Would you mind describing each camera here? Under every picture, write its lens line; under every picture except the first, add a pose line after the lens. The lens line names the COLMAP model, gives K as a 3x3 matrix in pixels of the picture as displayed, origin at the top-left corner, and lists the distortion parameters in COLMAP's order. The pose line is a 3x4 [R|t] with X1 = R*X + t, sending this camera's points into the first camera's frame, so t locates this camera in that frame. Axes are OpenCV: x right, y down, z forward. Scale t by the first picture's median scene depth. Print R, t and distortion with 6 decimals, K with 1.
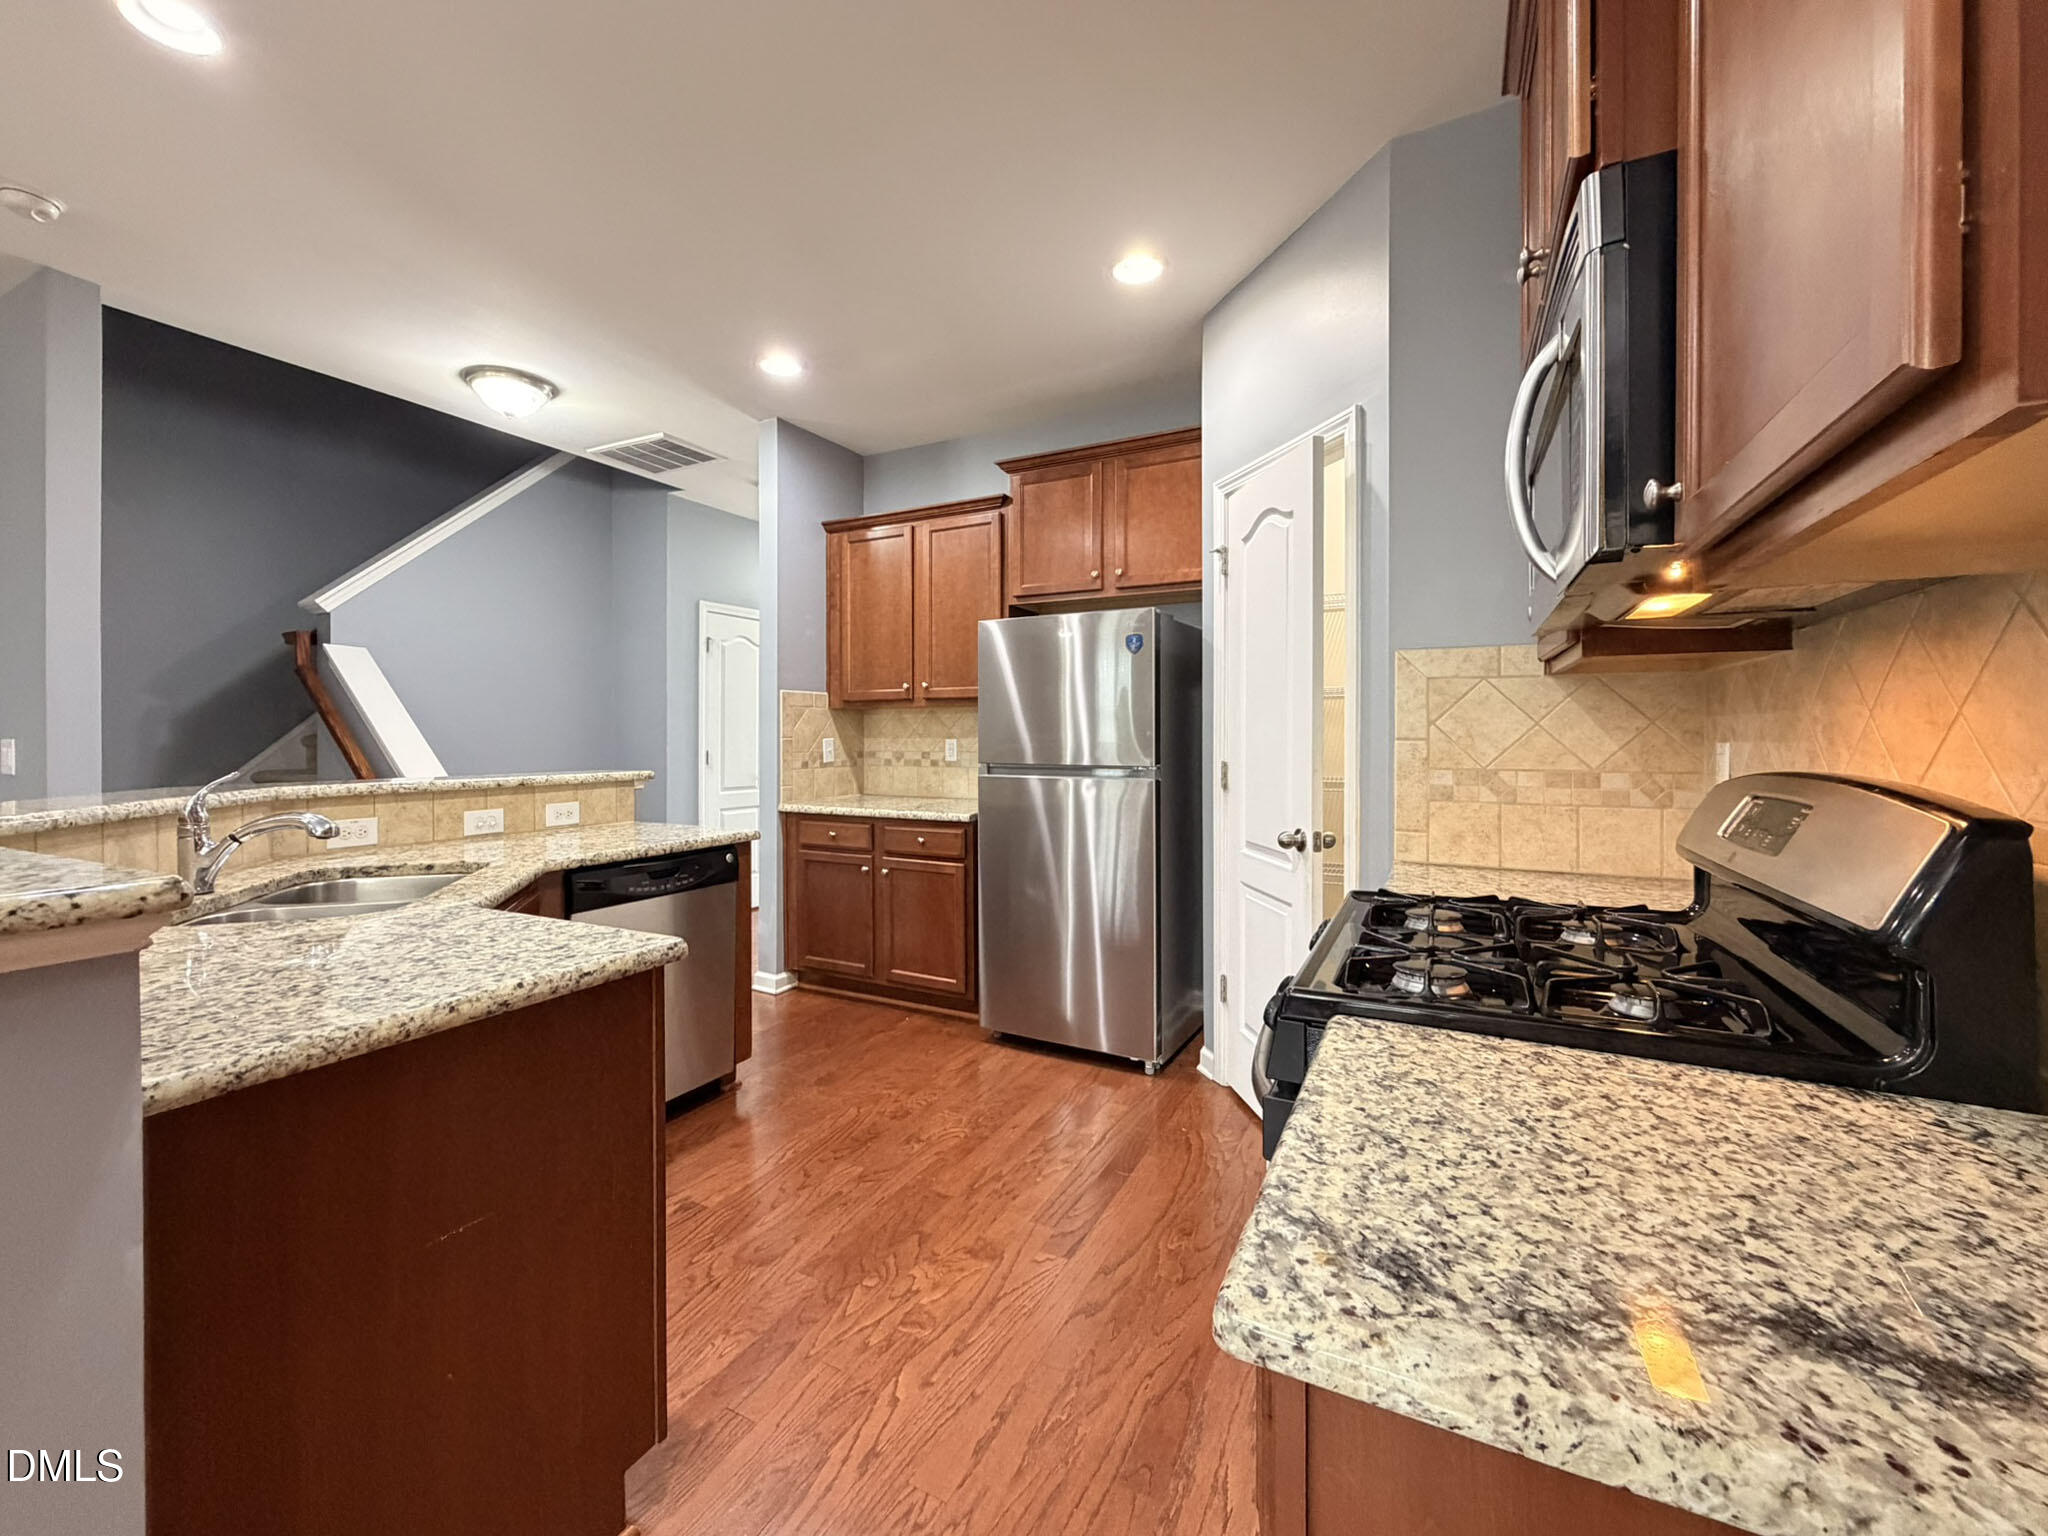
lens RADIAL K [[833.4, 0, 1005.5], [0, 833.4, 736.0], [0, 0, 1]] dist [0.002890, -0.001274]
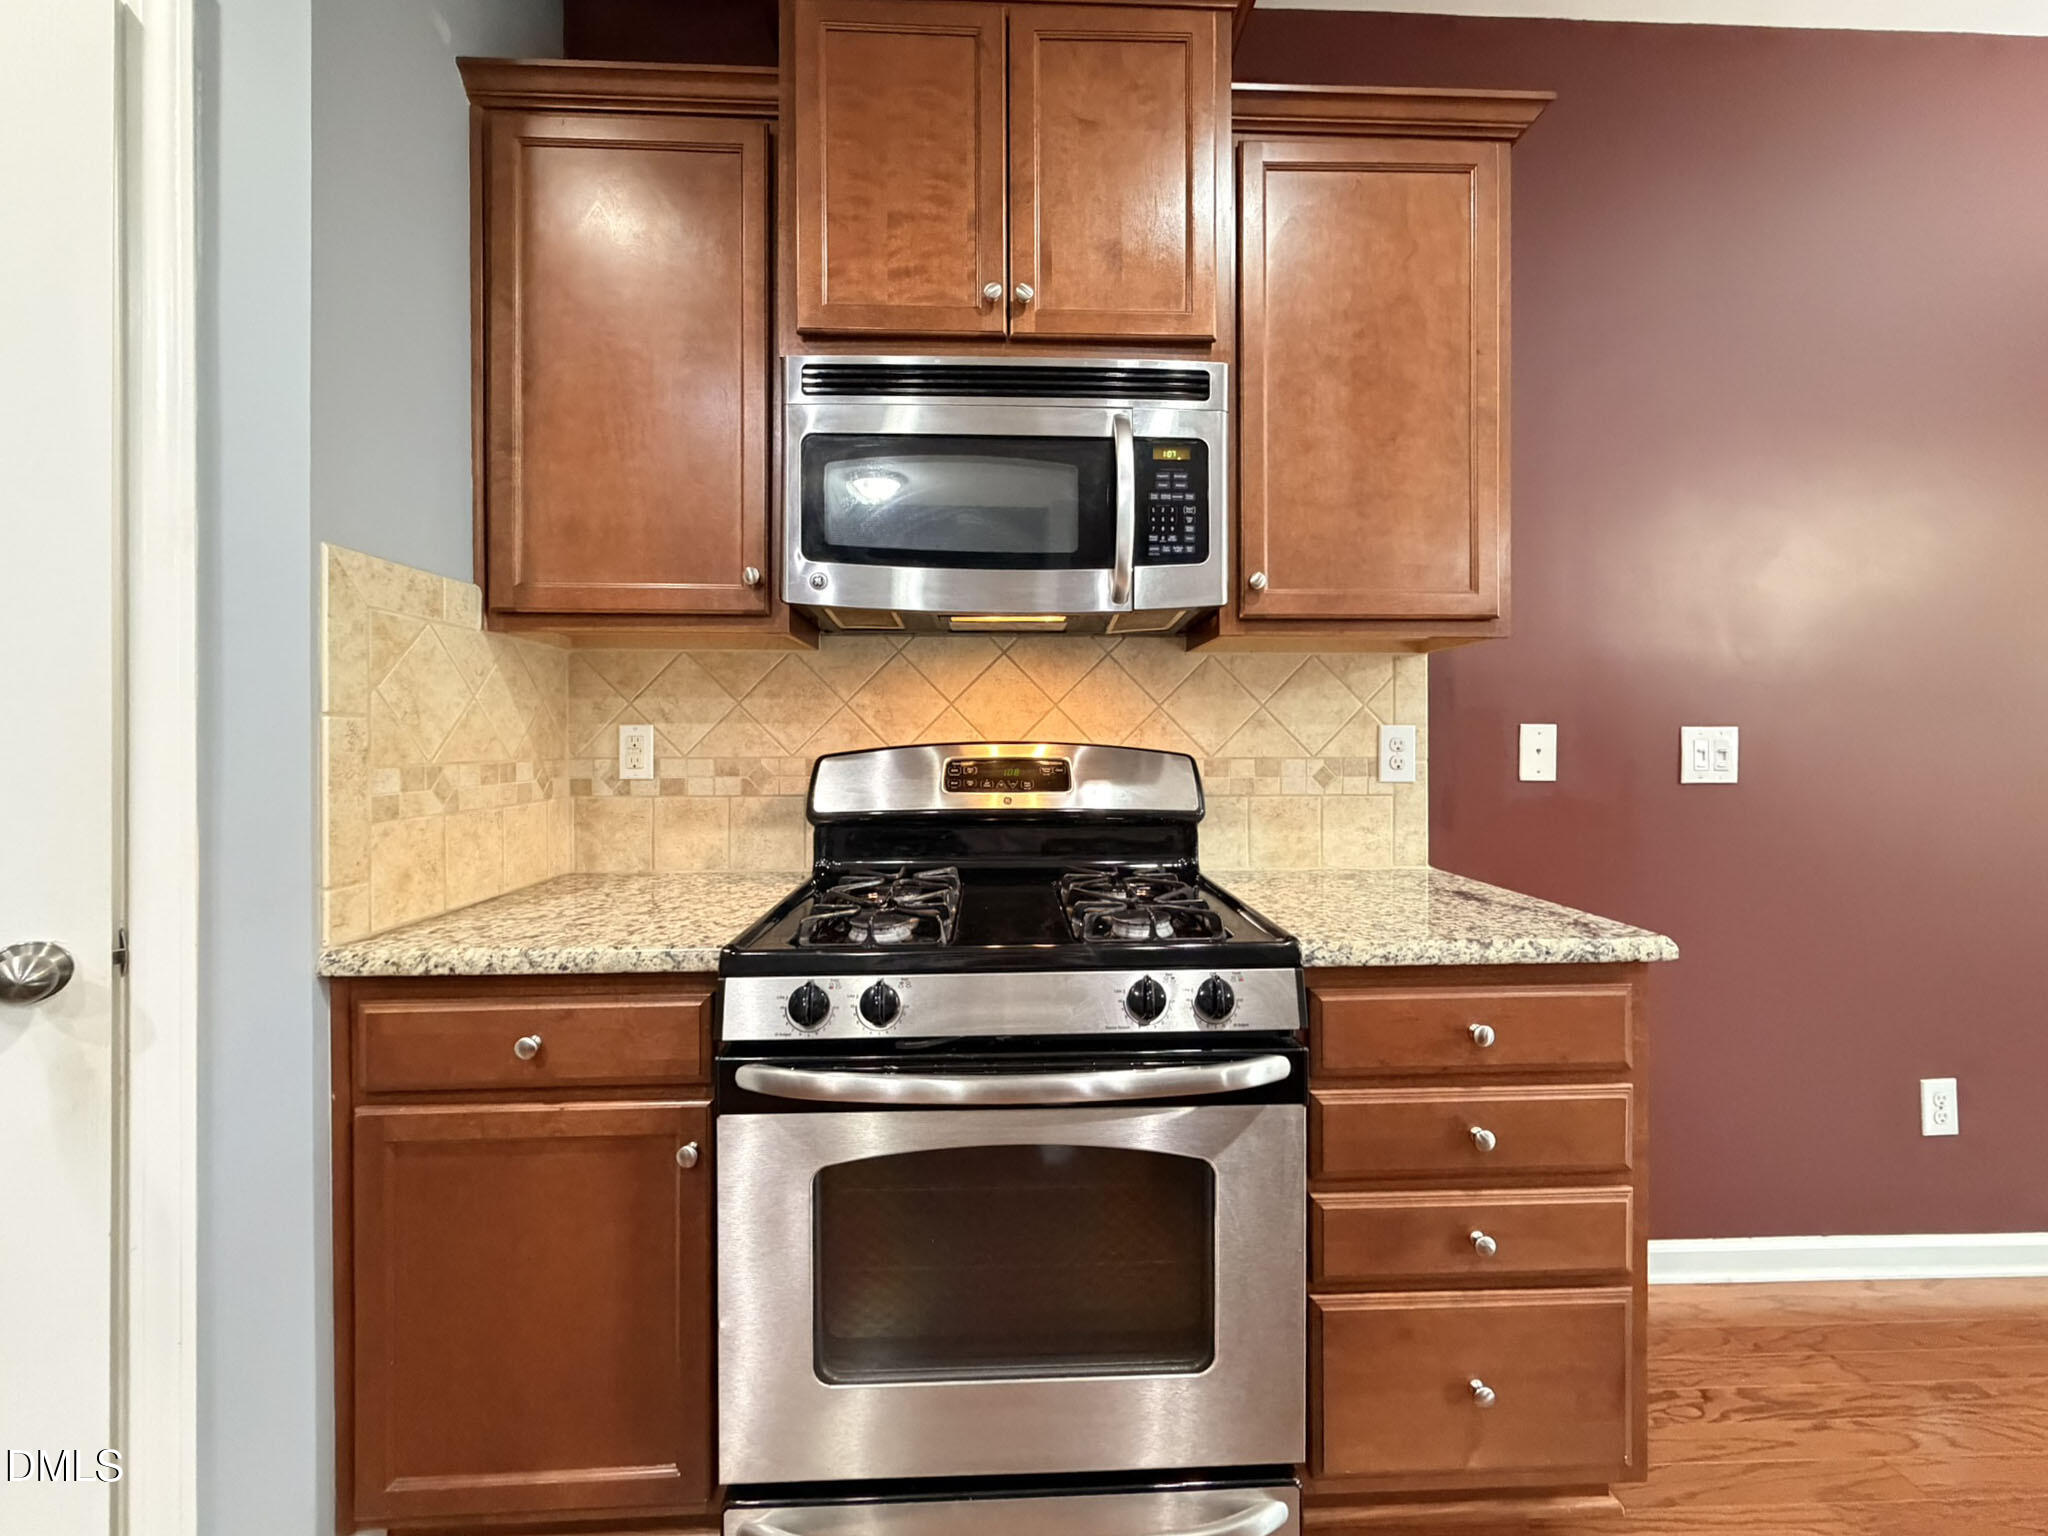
lens RADIAL K [[833.4, 0, 1029.9], [0, 833.4, 741.0], [0, 0, 1]] dist [0.002890, -0.001274]
pose [[-0.502721, -0.002091, 0.864446, -0.205199], [0.001424, 0.999994, 0.003247, 0.020400], [-0.864448, 0.002863, -0.502715, 0.903937]]
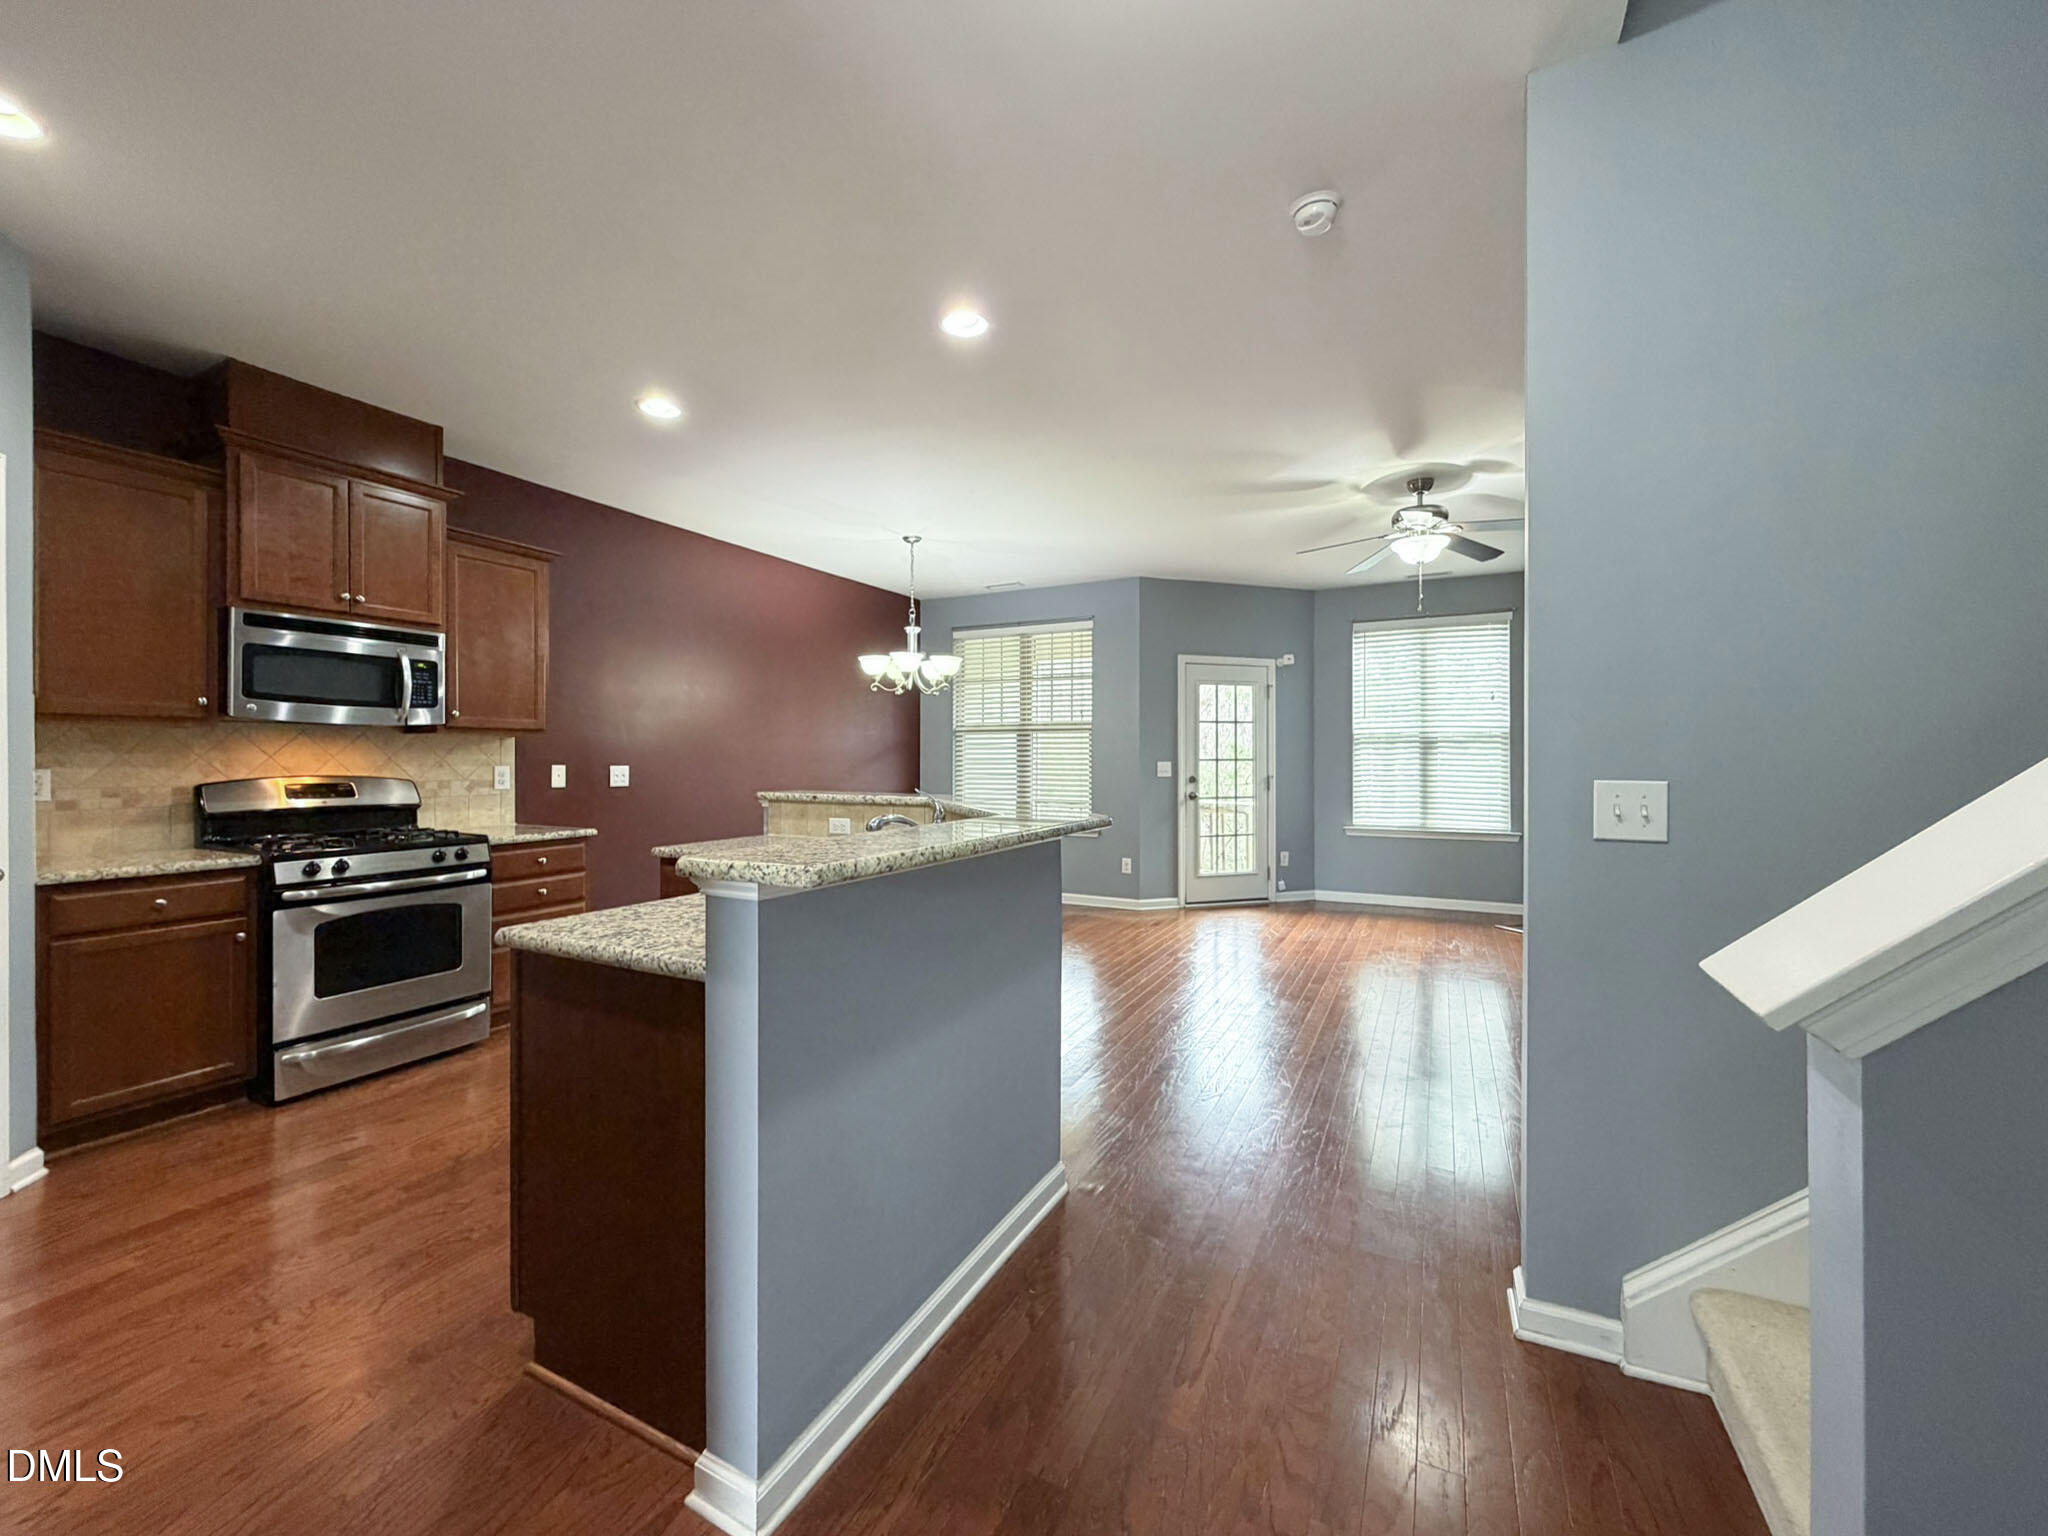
lens RADIAL K [[833.4, 0, 1022.2], [0, 833.4, 762.2], [0, 0, 1]] dist [0.002890, -0.001274]
pose [[-0.999954, -0.001904, -0.009378, -0.938443], [-0.001956, 0.999983, 0.005517, -0.016266], [0.009368, 0.005535, -0.999941, 2.250555]]
